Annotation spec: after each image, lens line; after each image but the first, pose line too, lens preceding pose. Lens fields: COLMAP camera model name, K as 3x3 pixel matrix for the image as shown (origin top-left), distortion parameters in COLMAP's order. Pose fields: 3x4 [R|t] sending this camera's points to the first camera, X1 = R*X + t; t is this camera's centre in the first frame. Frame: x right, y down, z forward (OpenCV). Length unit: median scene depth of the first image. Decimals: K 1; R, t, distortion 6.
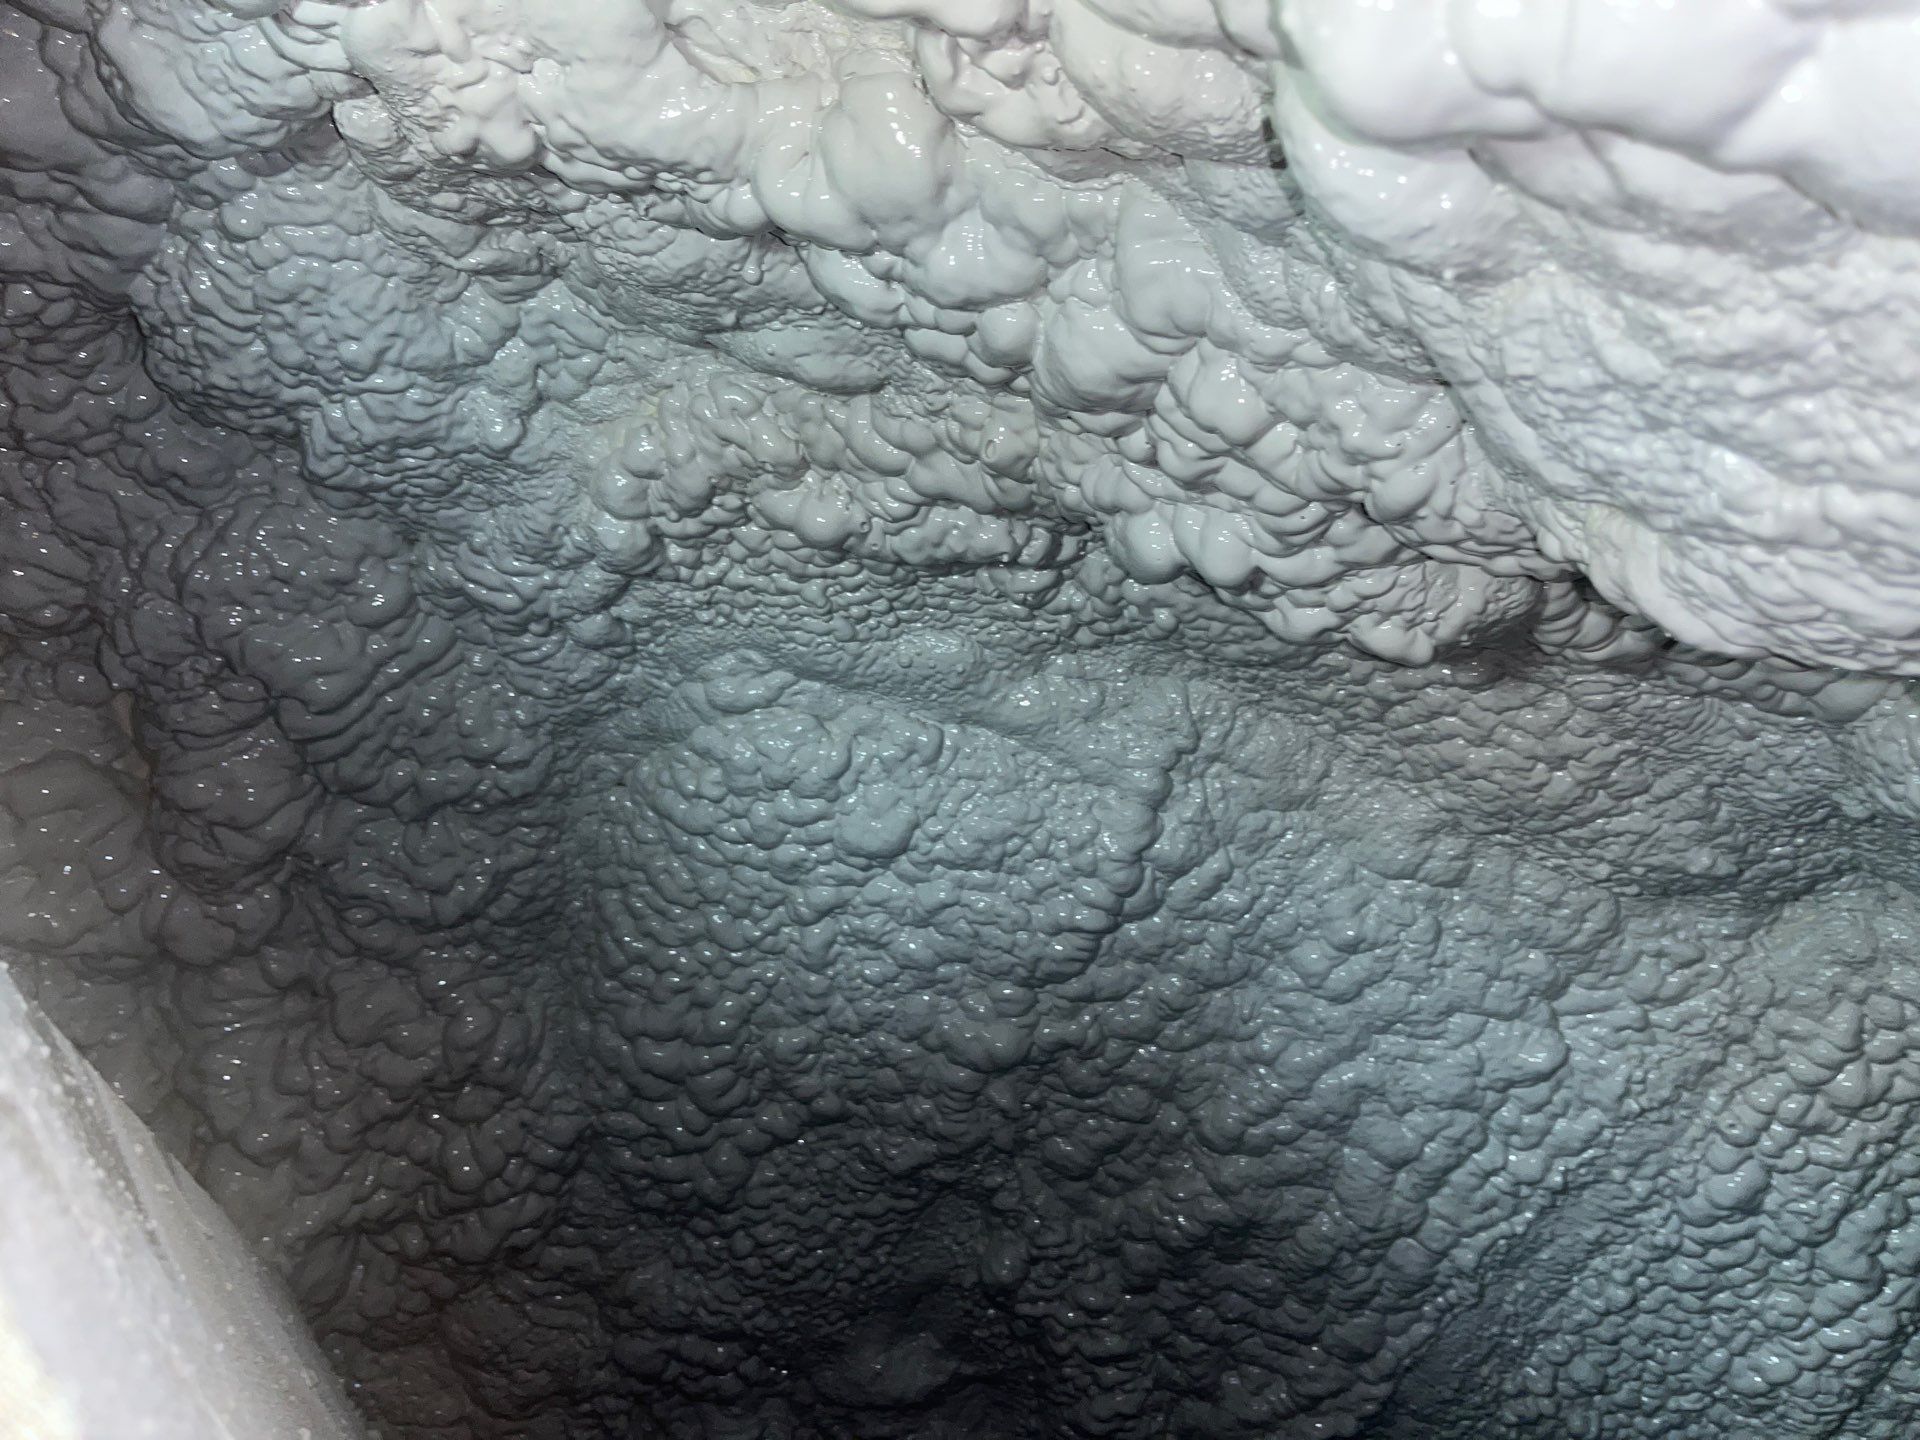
lens RADIAL K [[1465.0, 0, 977.9], [0, 1465.0, 714.6], [0, 0, 1]] dist [0.057684, -0.097544]
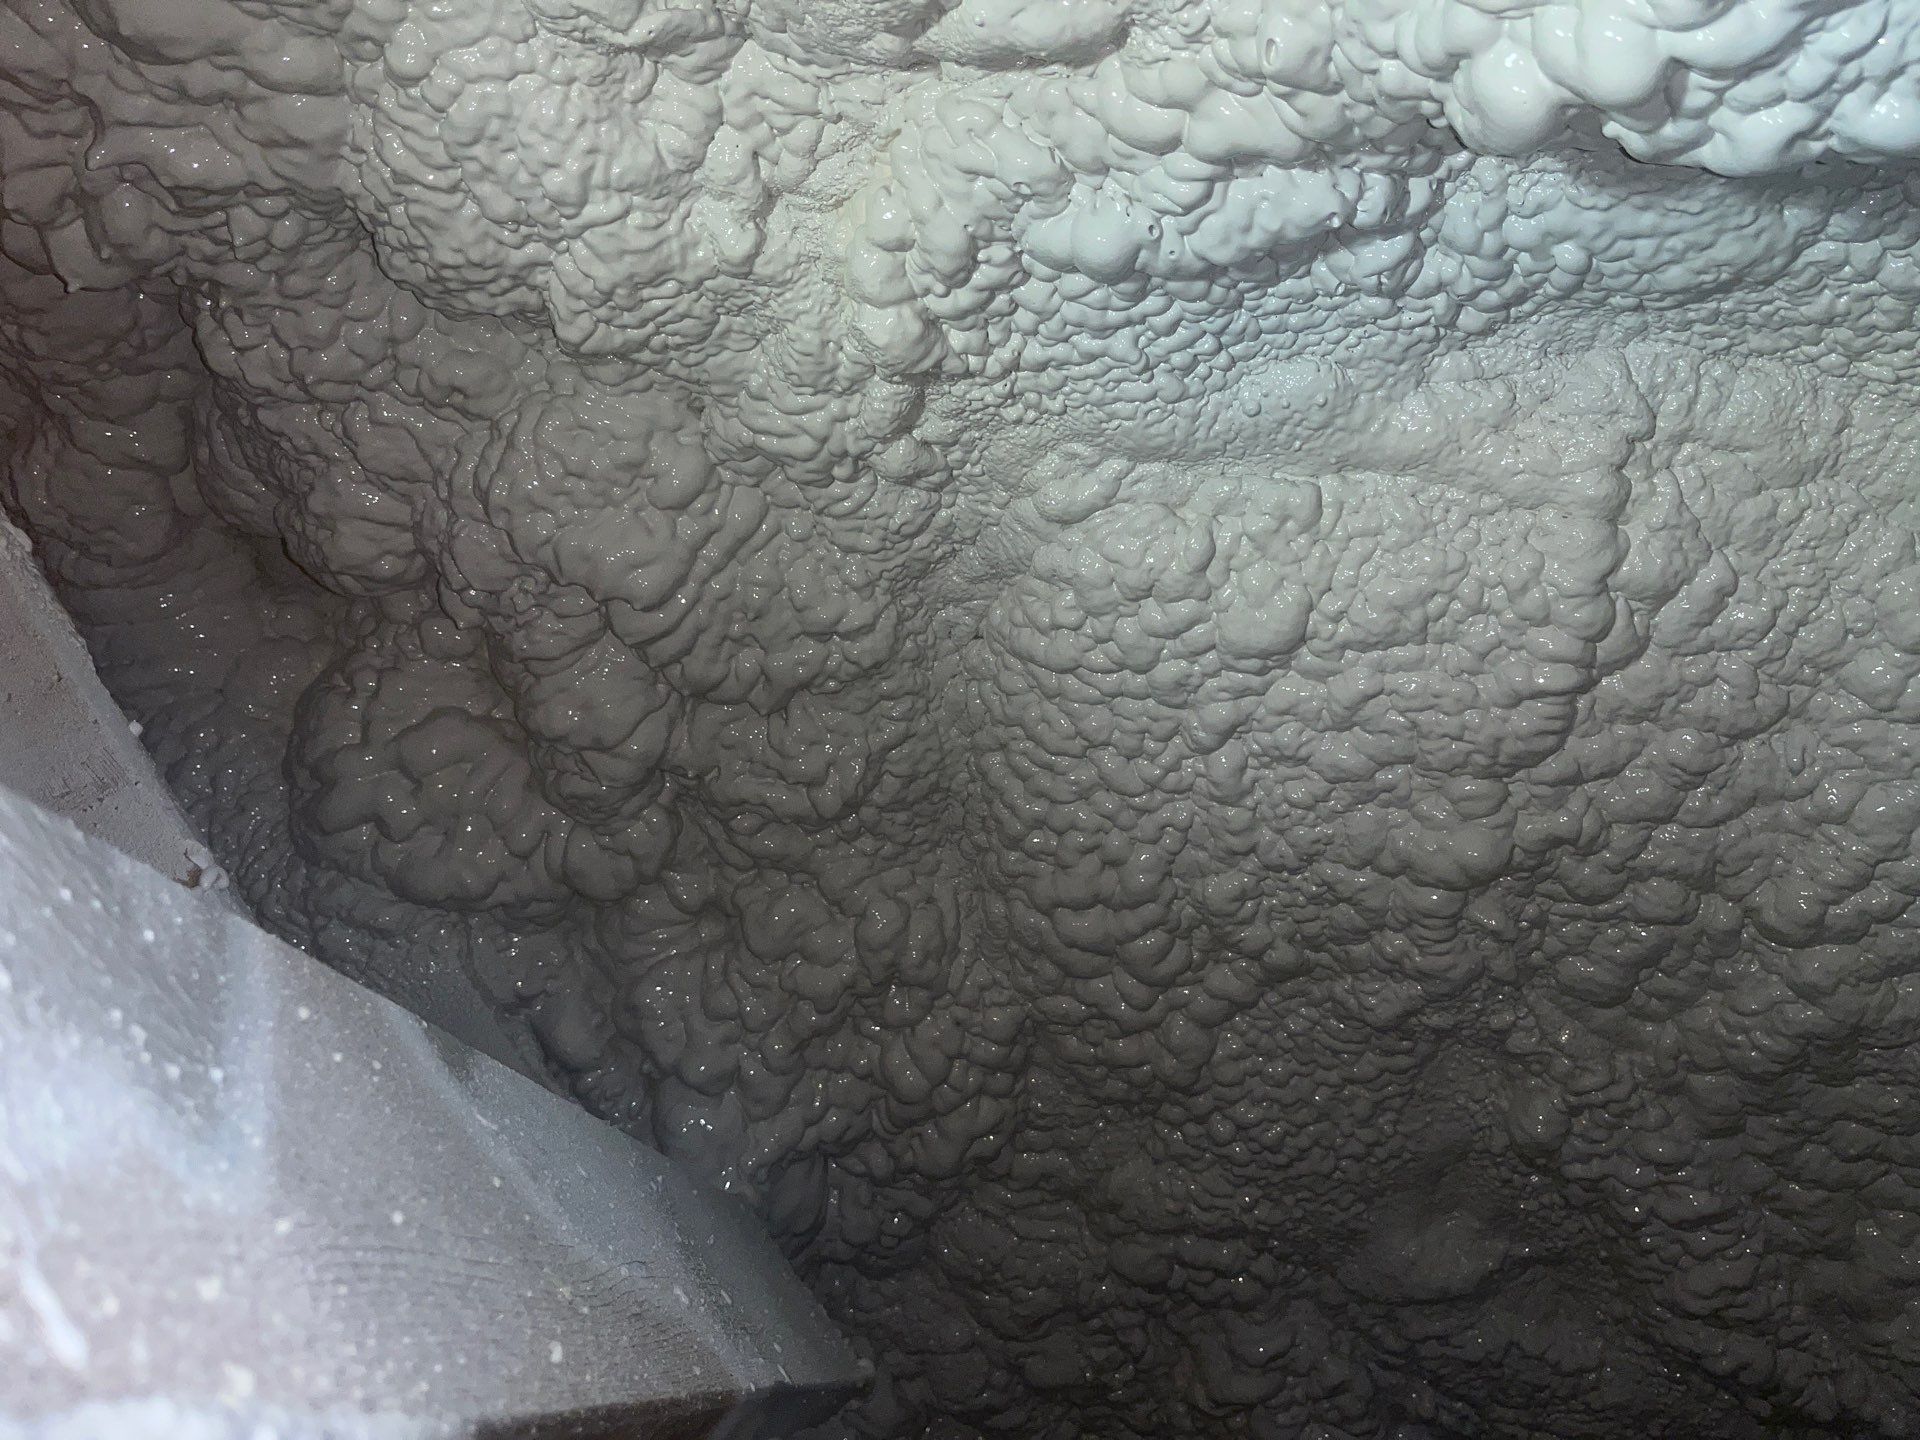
lens RADIAL K [[1465.0, 0, 993.1], [0, 1465.0, 671.3], [0, 0, 1]] dist [0.057684, -0.097544]
pose [[0.936754, -0.195841, -0.290066, 0.024103], [0.200511, 0.979594, -0.013841, 0.087653], [0.286857, -0.045196, 0.956907, 0.150247]]
